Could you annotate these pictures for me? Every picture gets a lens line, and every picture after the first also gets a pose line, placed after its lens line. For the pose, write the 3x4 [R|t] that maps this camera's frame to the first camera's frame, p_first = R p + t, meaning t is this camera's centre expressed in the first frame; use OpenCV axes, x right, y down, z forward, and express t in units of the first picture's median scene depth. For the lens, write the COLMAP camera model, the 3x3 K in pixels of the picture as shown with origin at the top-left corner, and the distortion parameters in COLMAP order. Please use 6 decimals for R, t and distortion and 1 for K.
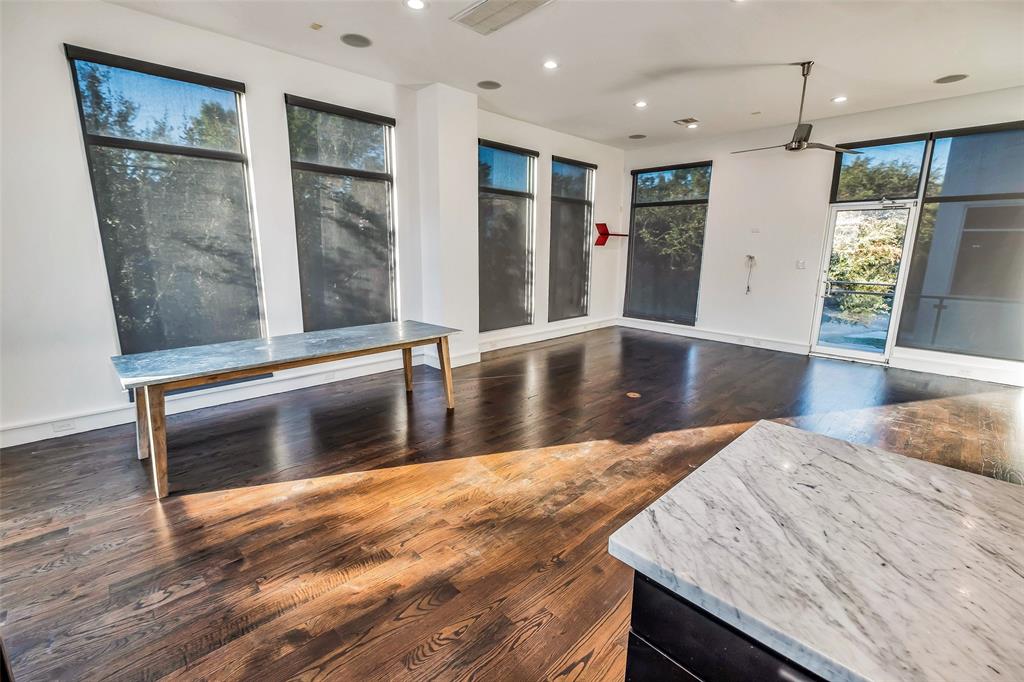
lens RADIAL K [[442.6, 0, 511.7], [0, 442.6, 338.4], [0, 0, 1]] dist [-0.003221, -0.000595]
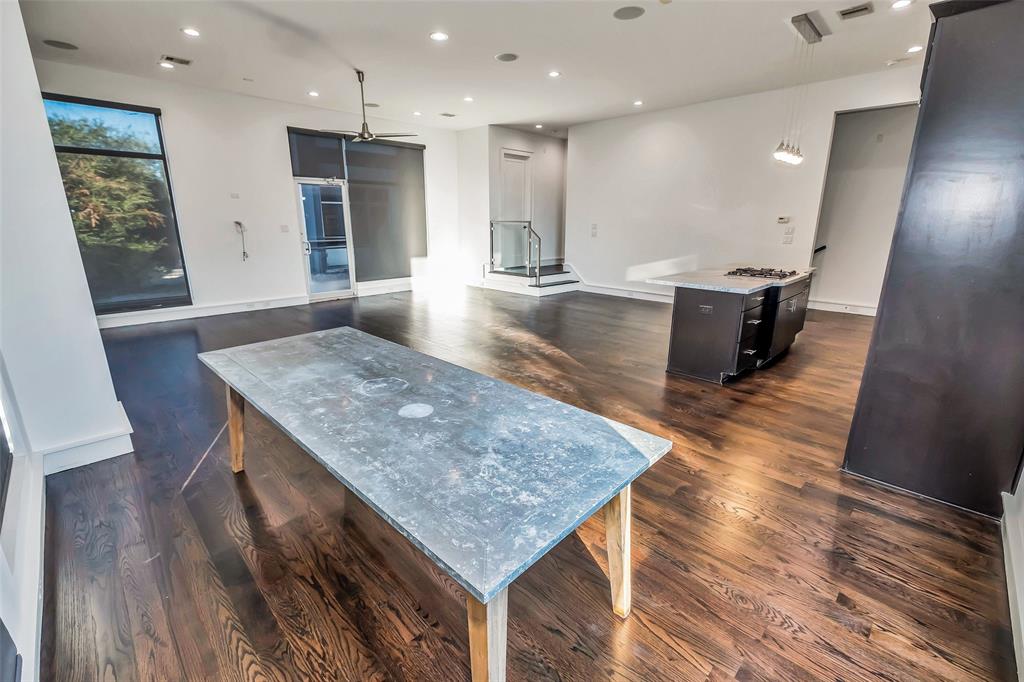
lens RADIAL K [[440.6, 0, 513.6], [0, 440.6, 333.4], [0, 0, 1]] dist [-0.001174, -0.000152]
pose [[-0.017113, -0.262321, 0.964829, -1.085393], [0.194785, 0.945607, 0.260550, -0.187804], [-0.980697, 0.192393, 0.034914, 0.878201]]
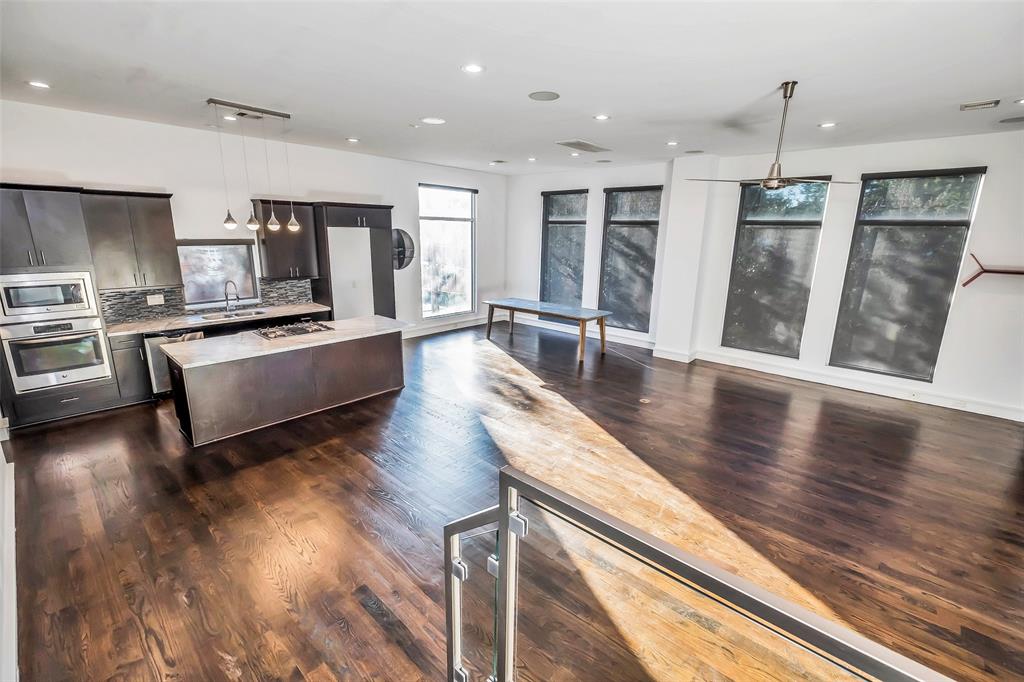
lens RADIAL K [[446.5, 0, 513.4], [0, 446.5, 338.5], [0, 0, 1]] dist [-0.004029, -0.000607]
pose [[0.063248, 0.226561, -0.971941, 2.057192], [-0.215111, 0.954094, 0.208402, -0.316158], [0.974539, 0.195894, 0.109081, 0.680719]]
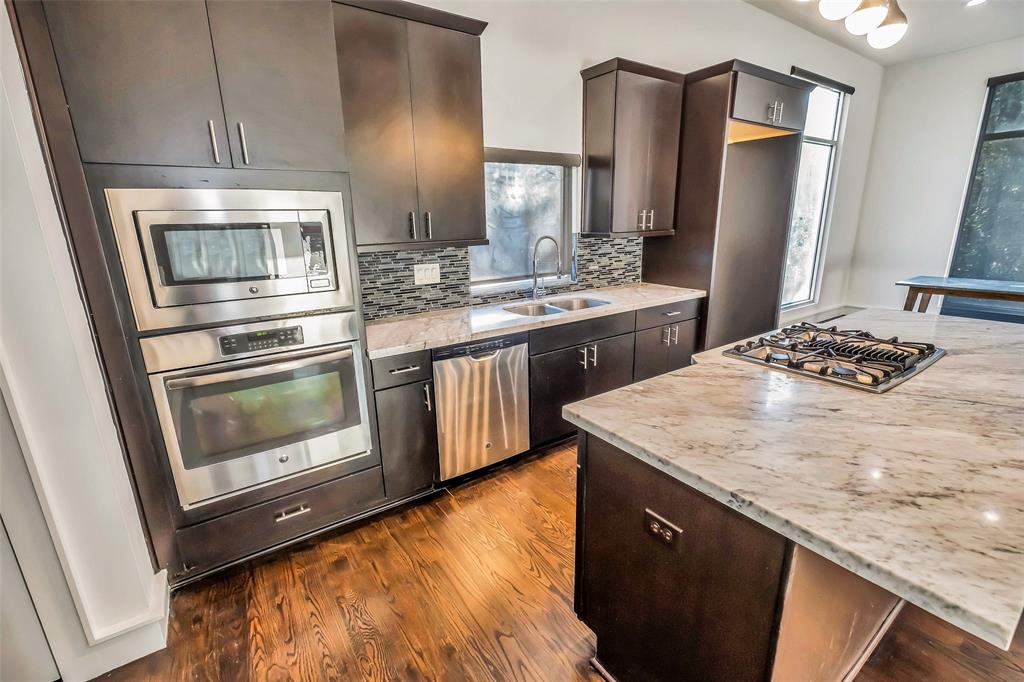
lens RADIAL K [[442.6, 0, 511.7], [0, 442.6, 338.4], [0, 0, 1]] dist [-0.003221, -0.000595]
pose [[-0.170897, 0.249209, -0.953252, 1.006275], [-0.175199, 0.944381, 0.278299, 0.071090], [0.969587, 0.214569, -0.117731, -0.275051]]
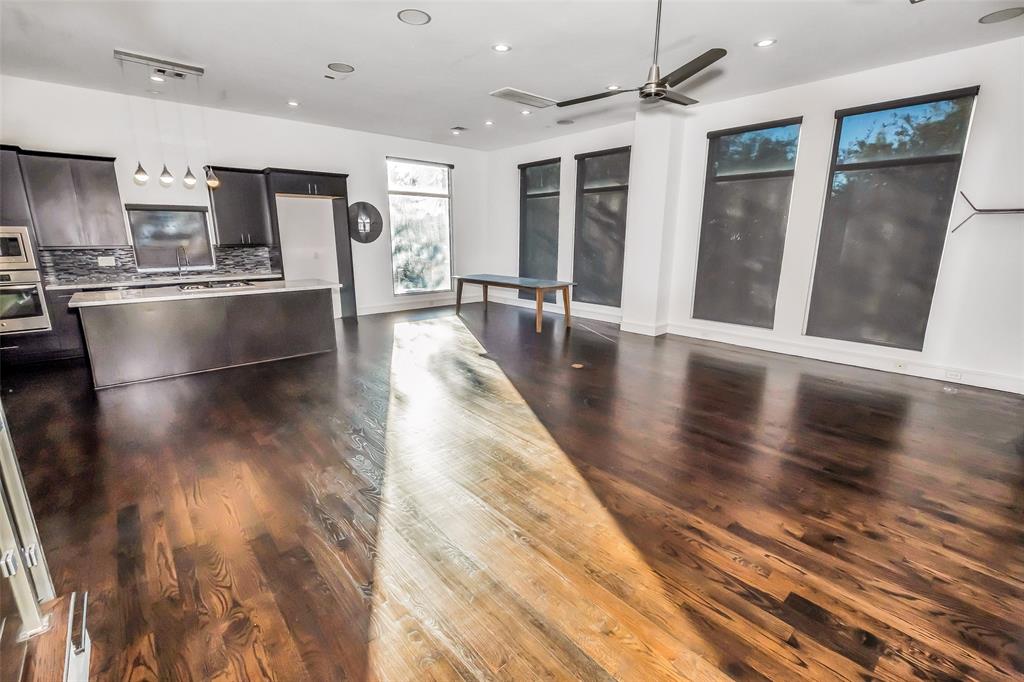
lens RADIAL K [[447.6, 0, 510.9], [0, 447.6, 337.4], [0, 0, 1]] dist [-0.004262, -0.000921]
pose [[-0.053009, 0.212244, -0.975778, 2.003349], [-0.201162, 0.954850, 0.218621, -0.228119], [0.978123, 0.207879, -0.007921, 1.196534]]
